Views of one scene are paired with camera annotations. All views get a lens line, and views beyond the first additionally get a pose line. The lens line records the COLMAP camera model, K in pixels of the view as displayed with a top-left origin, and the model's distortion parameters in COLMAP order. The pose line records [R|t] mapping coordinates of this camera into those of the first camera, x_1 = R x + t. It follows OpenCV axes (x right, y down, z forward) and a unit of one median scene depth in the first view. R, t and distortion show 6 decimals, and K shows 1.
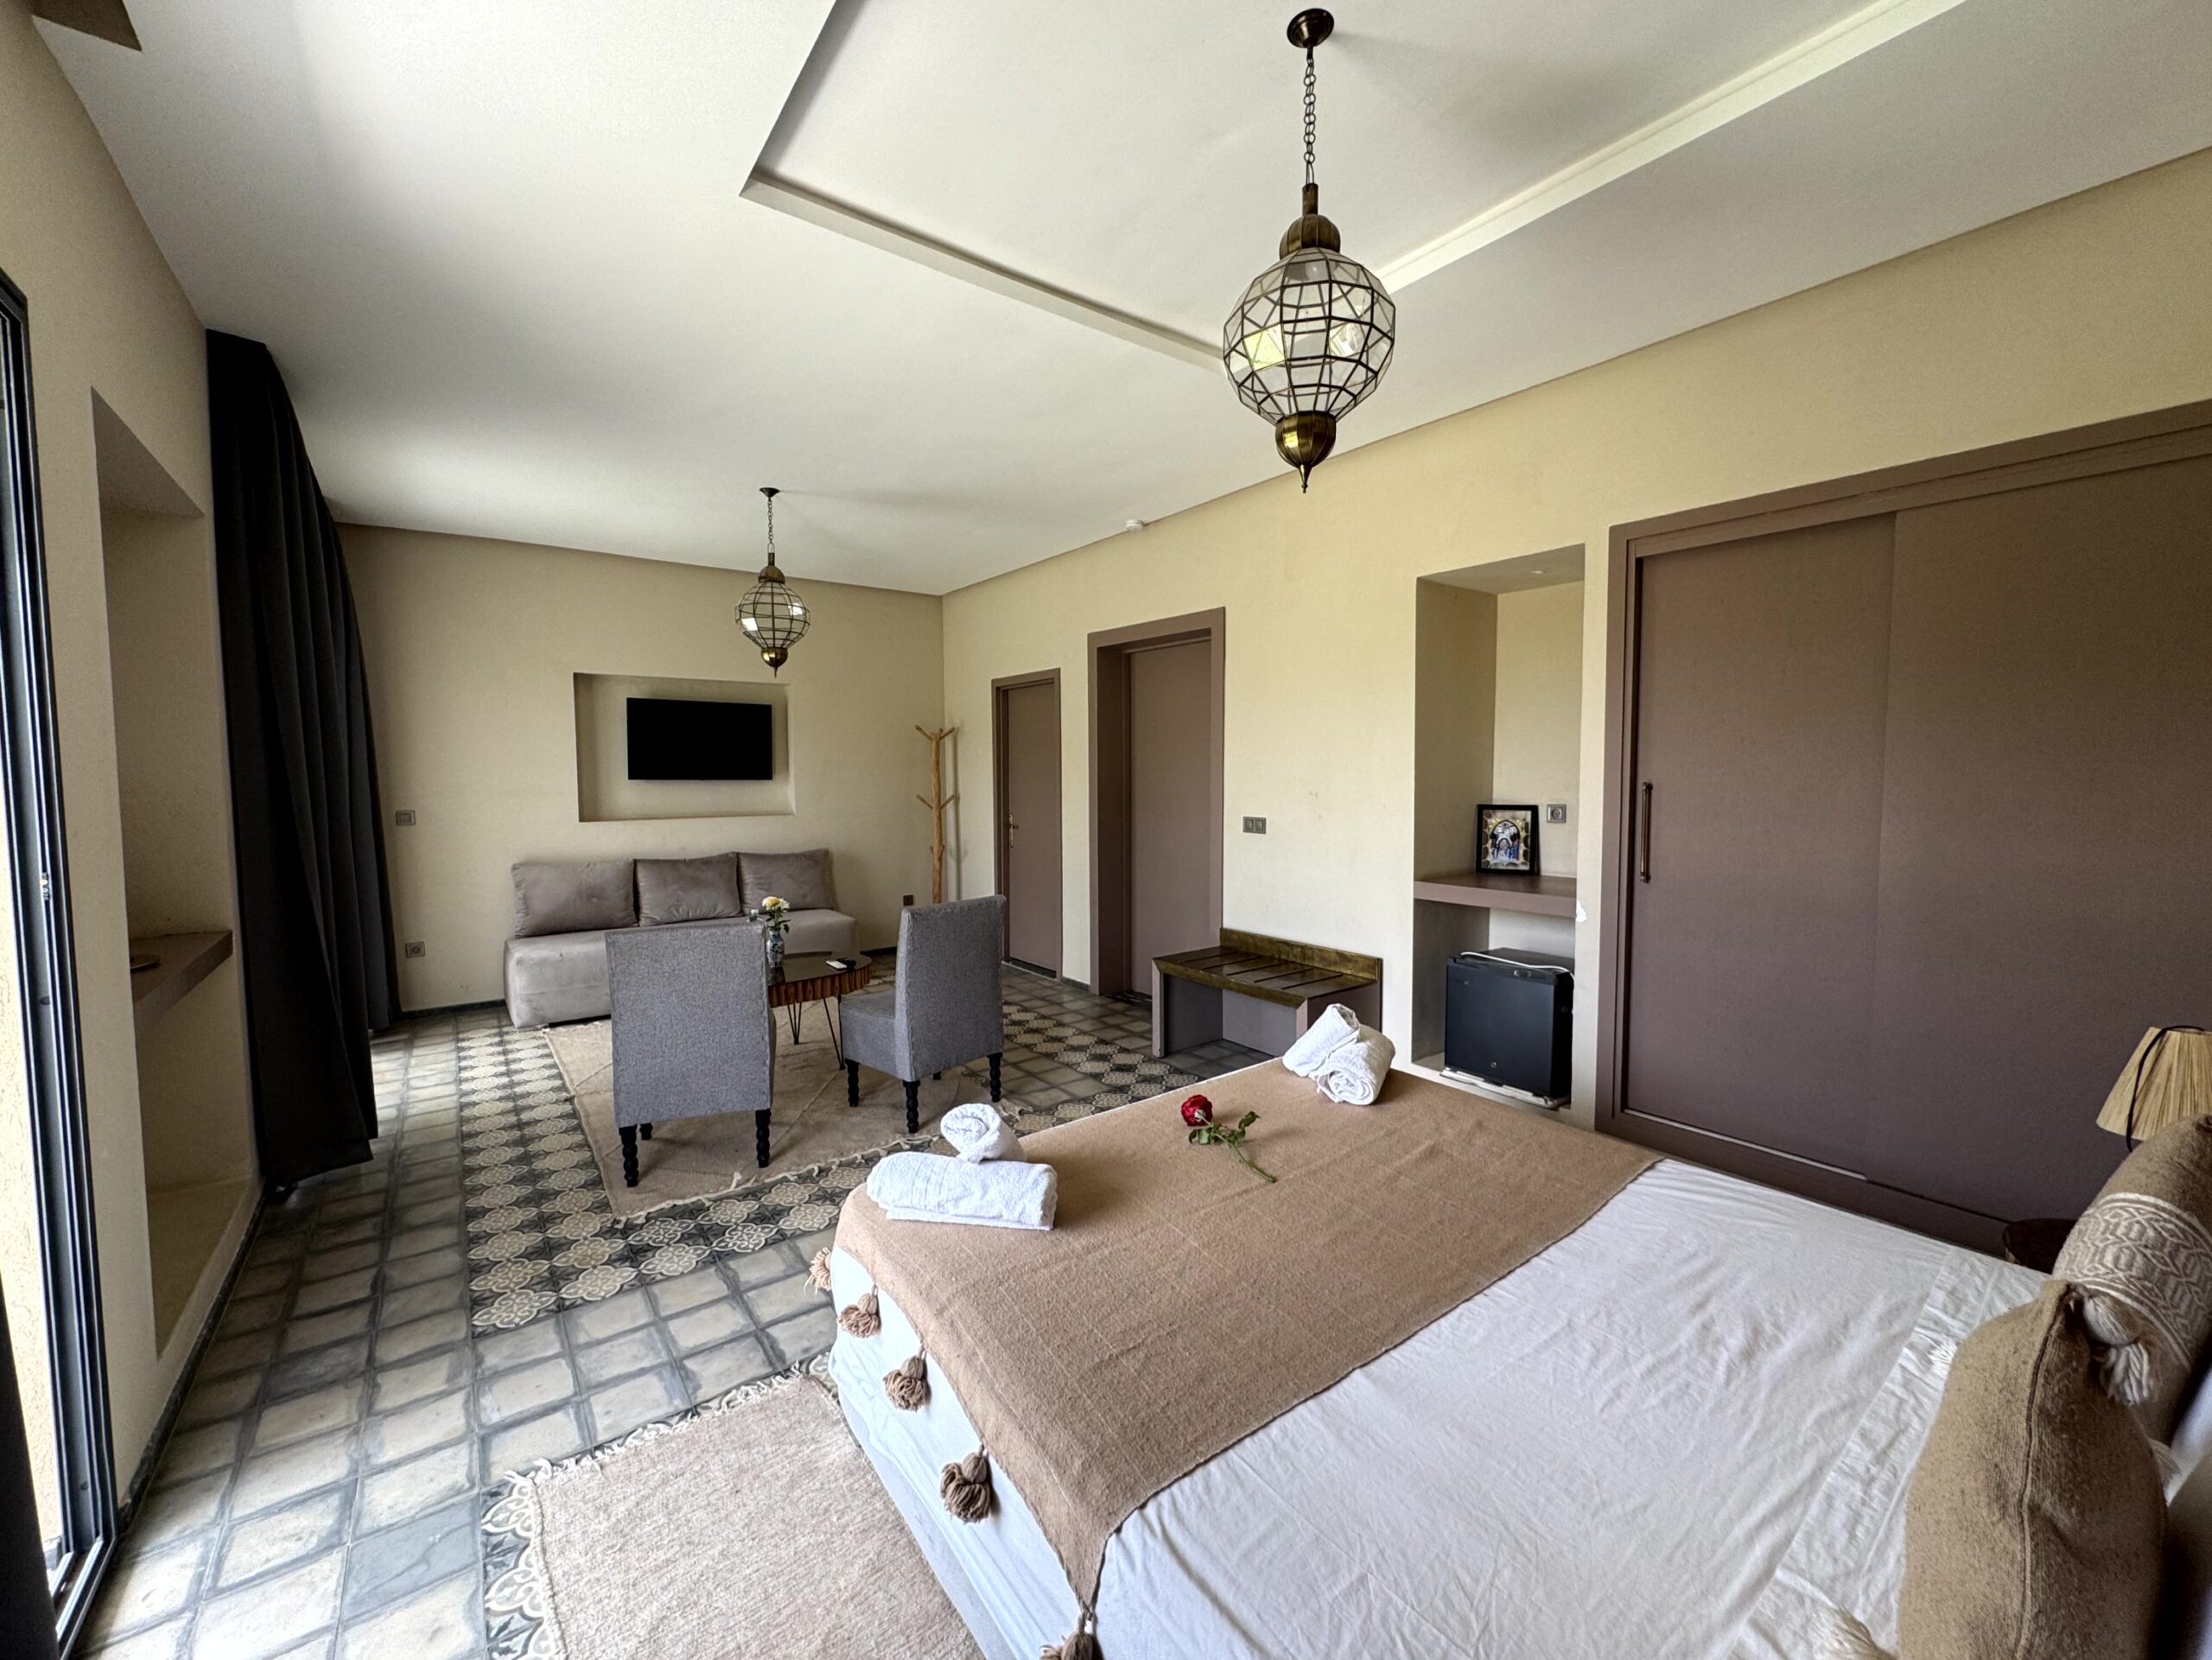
lens RADIAL K [[878.3, 0, 1106.1], [0, 878.3, 825.5], [0, 0, 1]] dist [-0.002780, 0.000456]
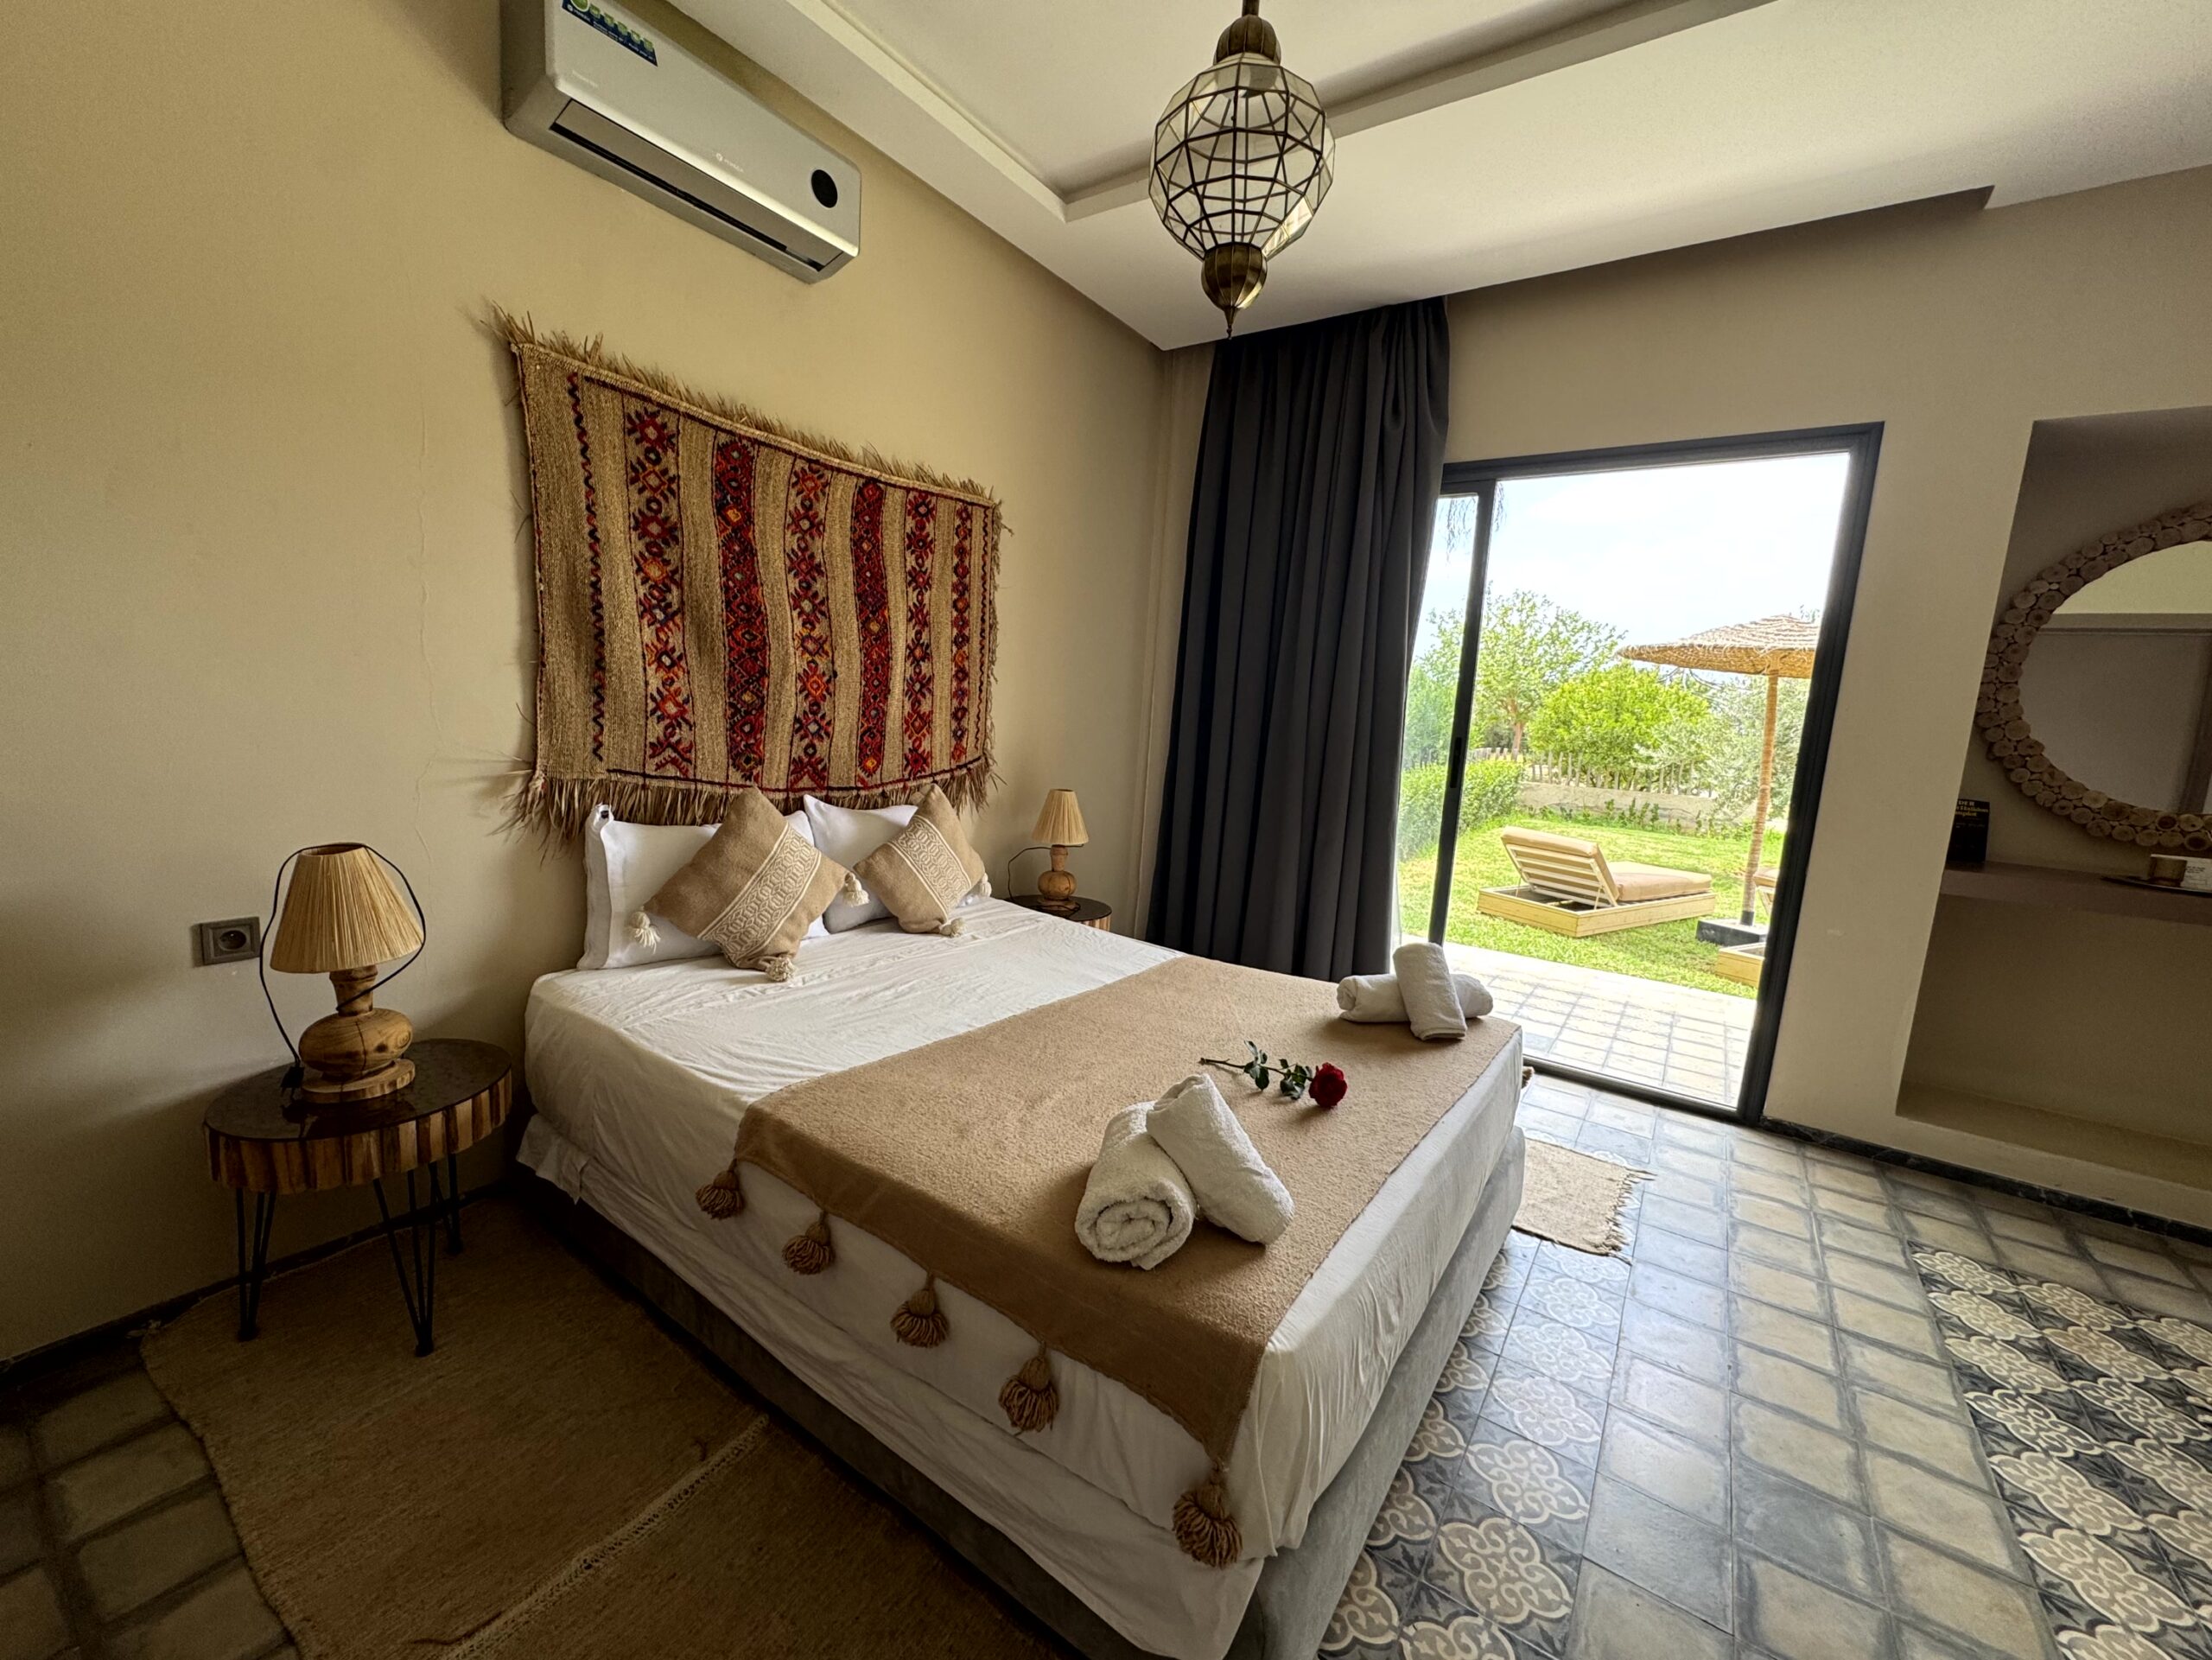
lens RADIAL K [[878.3, 0, 1104.1], [0, 878.3, 829.8], [0, 0, 1]] dist [-0.002780, 0.000456]
pose [[-0.954196, -0.011628, -0.298957, 0.509297], [-0.071395, 0.979226, 0.189788, -0.025171], [0.290540, 0.202439, -0.935203, 1.580948]]
